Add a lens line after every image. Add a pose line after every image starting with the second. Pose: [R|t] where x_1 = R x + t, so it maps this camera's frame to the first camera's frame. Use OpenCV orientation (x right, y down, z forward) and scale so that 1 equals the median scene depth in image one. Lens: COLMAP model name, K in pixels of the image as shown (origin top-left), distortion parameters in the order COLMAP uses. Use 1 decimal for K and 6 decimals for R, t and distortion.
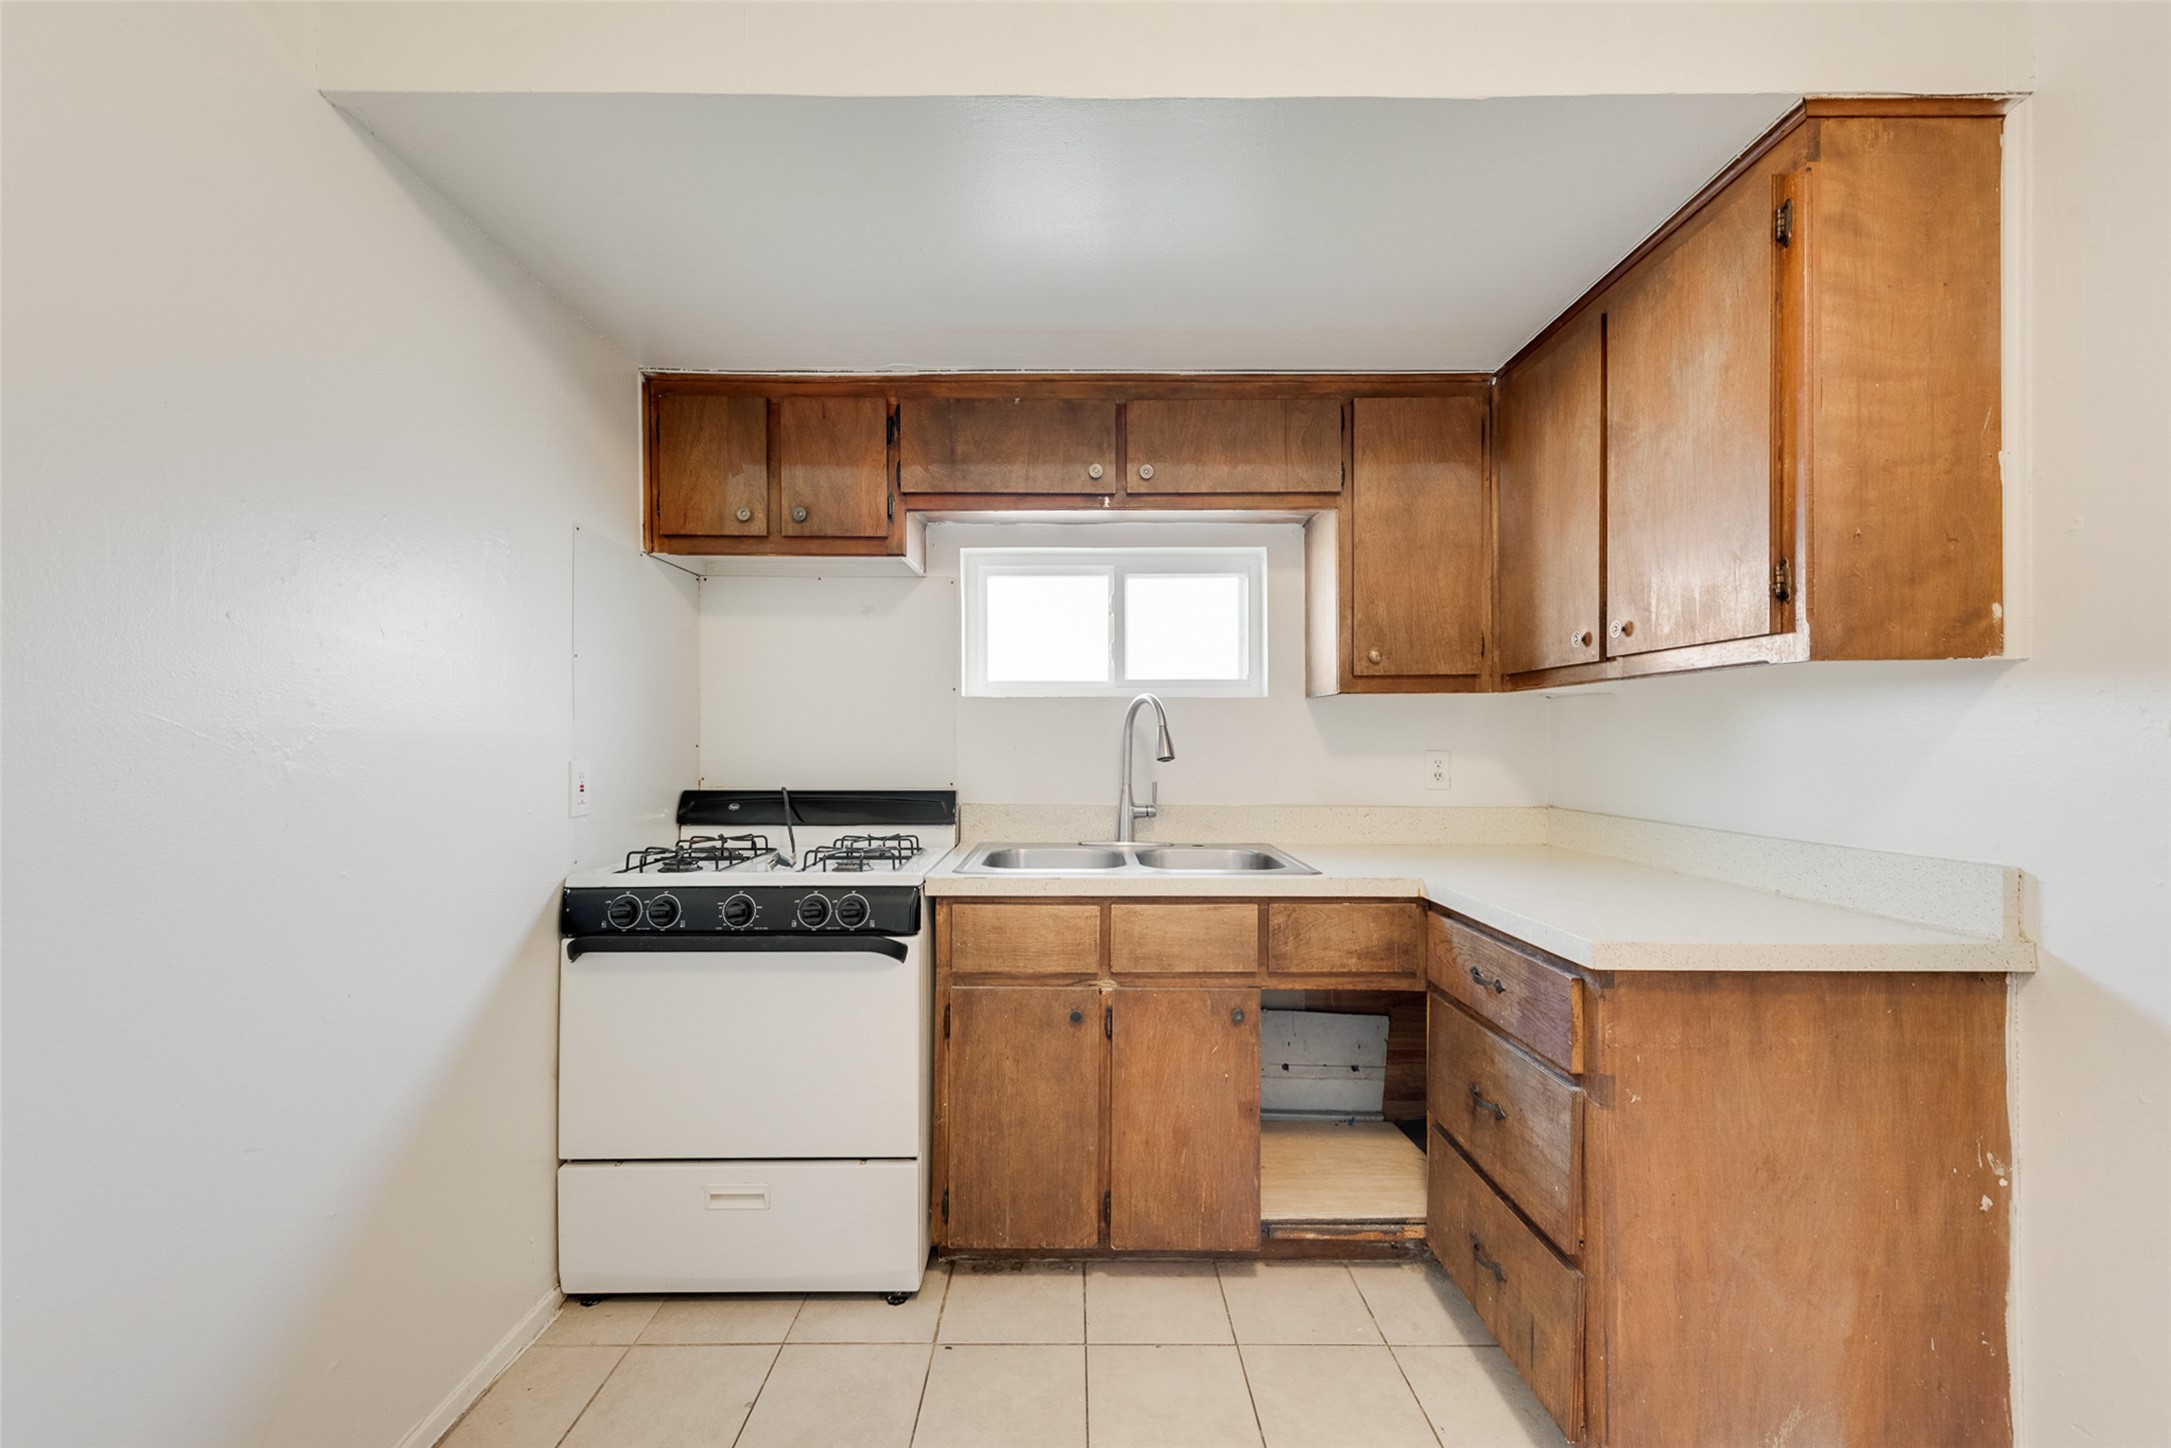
lens RADIAL K [[854.0, 0, 1073.8], [0, 854.0, 738.3], [0, 0, 1]] dist [0.012361, -0.002966]
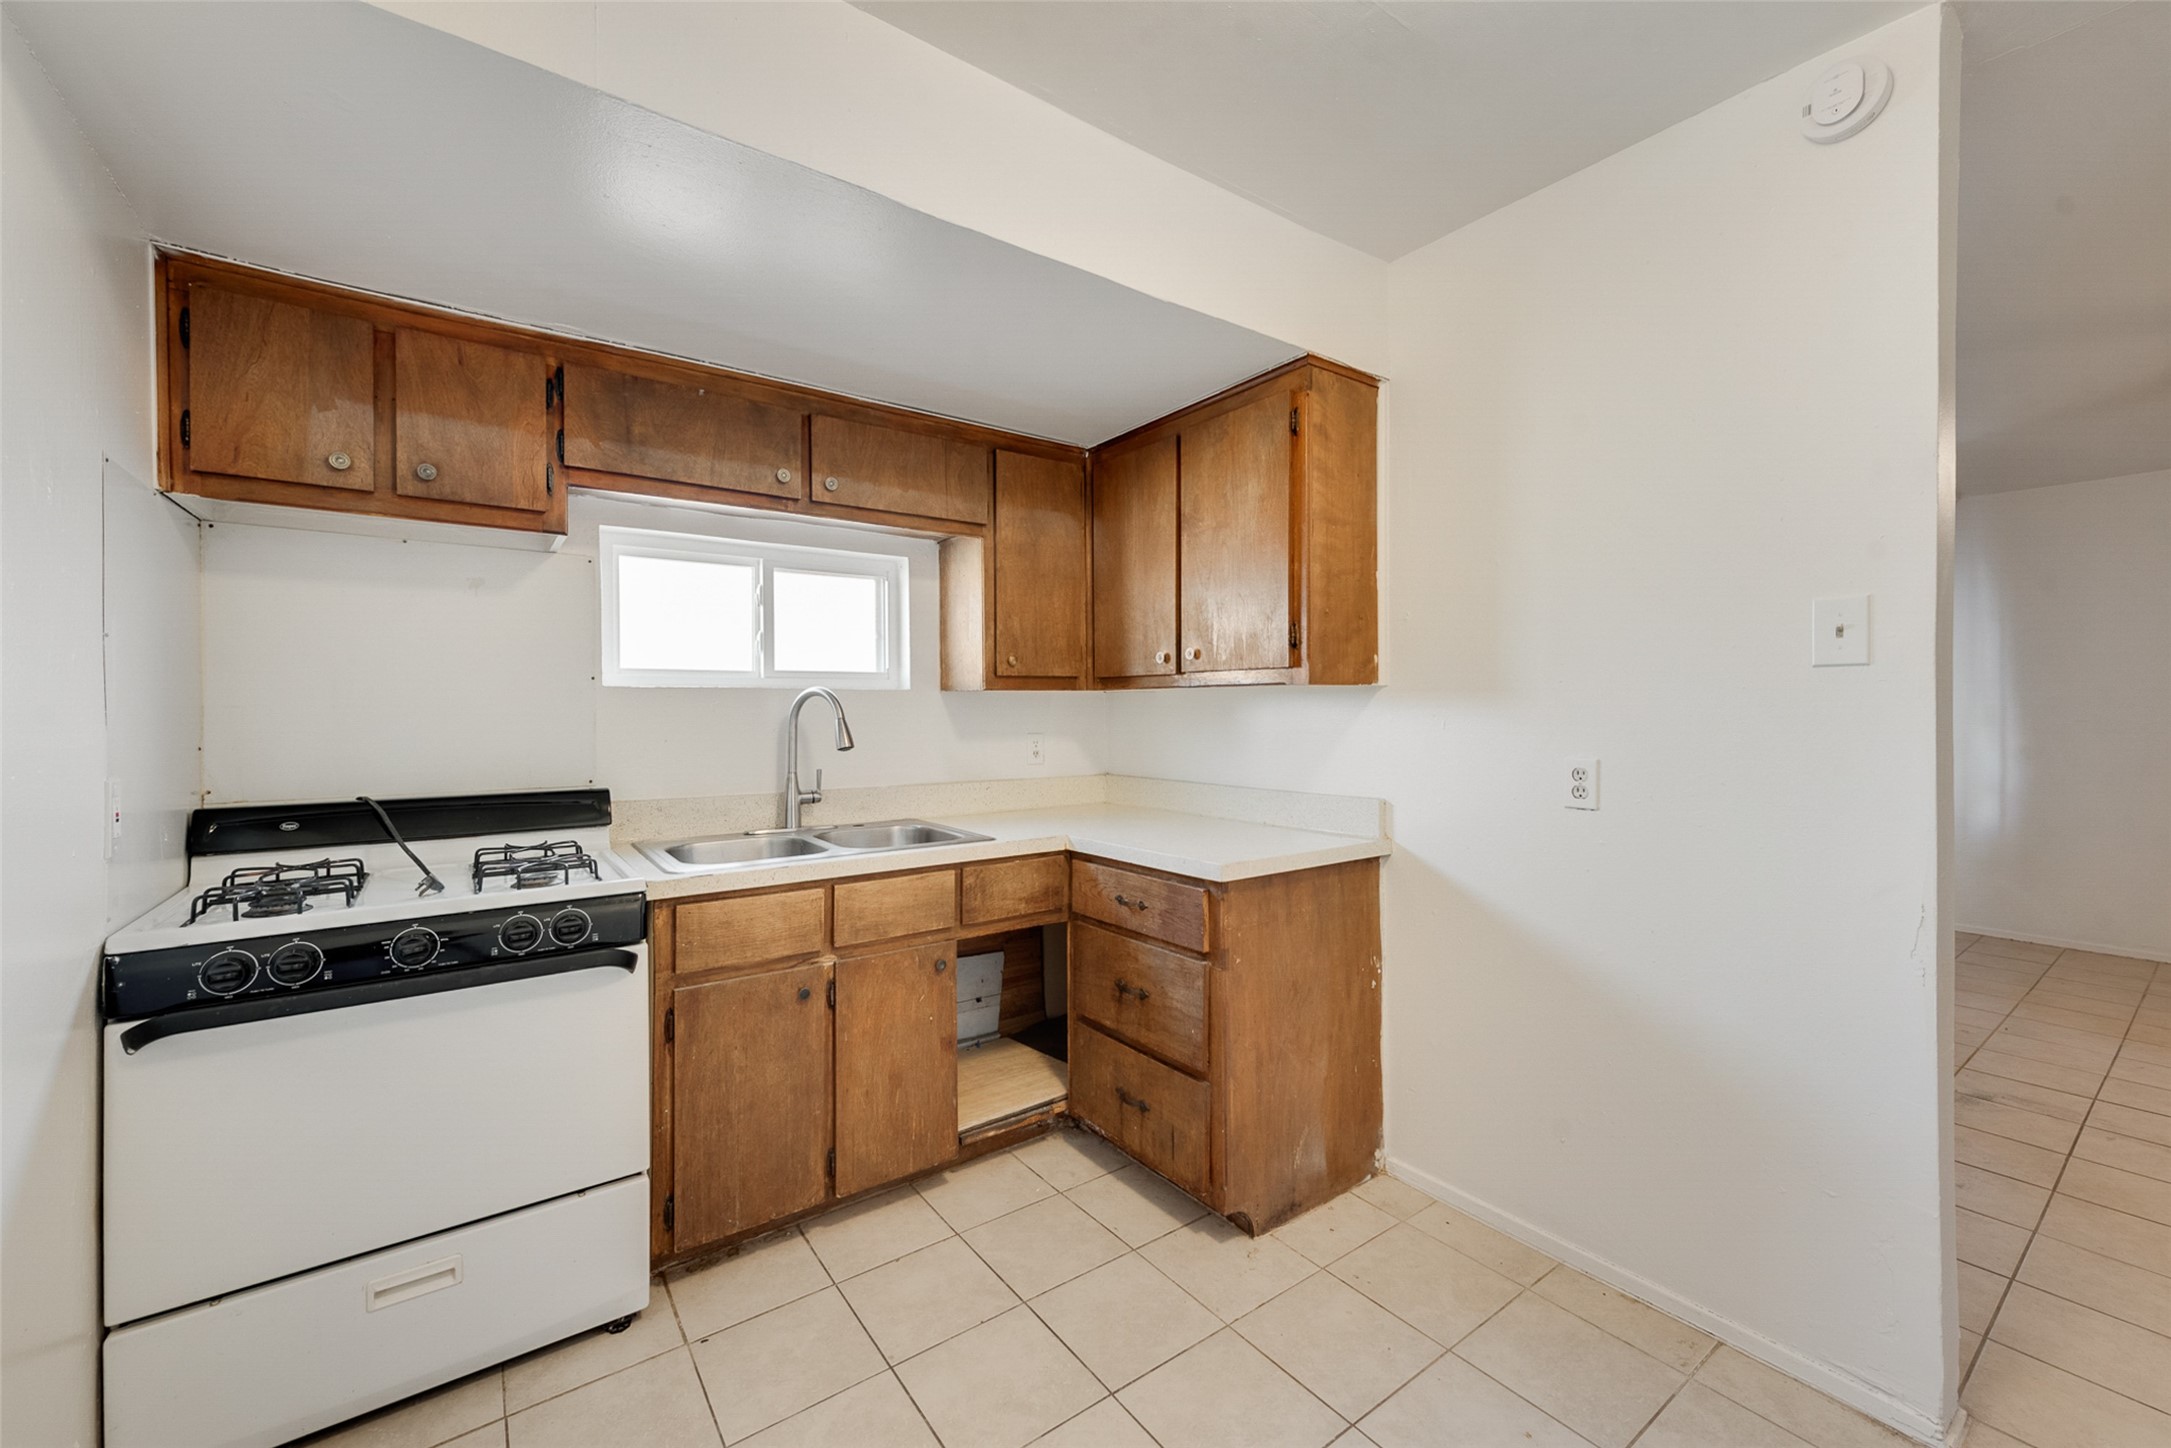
lens RADIAL K [[854.0, 0, 1075.2], [0, 854.0, 712.2], [0, 0, 1]] dist [0.012361, -0.002966]
pose [[0.814003, -0.006415, 0.580826, -0.341874], [0.003643, 0.999976, 0.005938, -0.032817], [-0.580850, -0.002717, 0.814006, -0.070529]]
